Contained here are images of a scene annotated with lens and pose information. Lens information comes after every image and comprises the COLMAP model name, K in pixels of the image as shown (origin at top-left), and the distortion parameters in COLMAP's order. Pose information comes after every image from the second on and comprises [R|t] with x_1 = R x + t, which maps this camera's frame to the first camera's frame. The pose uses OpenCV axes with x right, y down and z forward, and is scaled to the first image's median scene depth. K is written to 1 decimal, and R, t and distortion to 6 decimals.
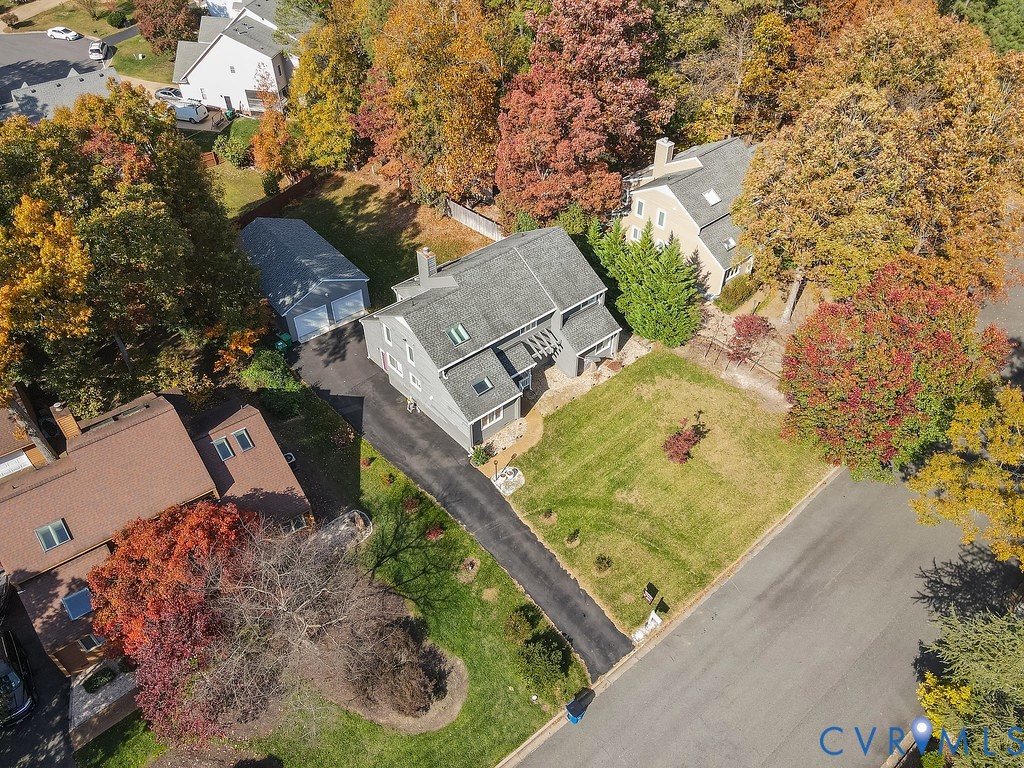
lens RADIAL K [[735.1, 0, 519.8], [0, 735.1, 384.8], [0, 0, 1]] dist [0.007464, 0.022133]
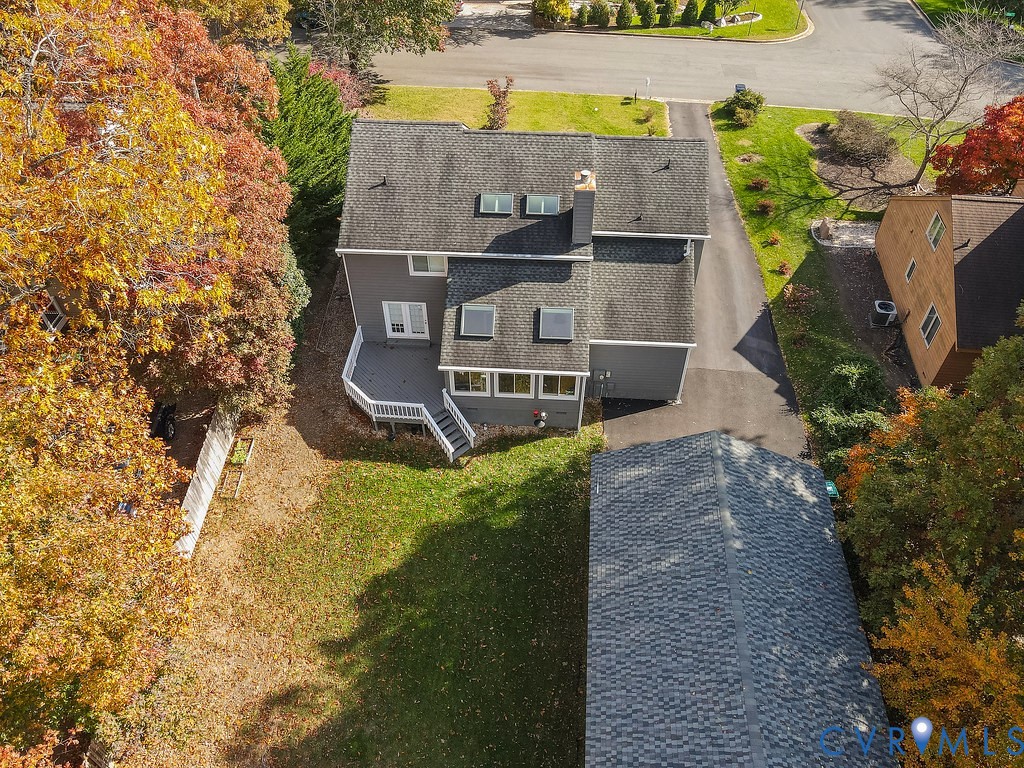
lens RADIAL K [[735.1, 0, 517.4], [0, 735.1, 383.3], [0, 0, 1]] dist [0.007464, 0.022133]
pose [[-0.718429, -0.495321, 0.488382, -0.420203], [0.468370, 0.174632, 0.866102, -0.635551], [-0.514285, 0.850977, 0.106533, 1.109625]]
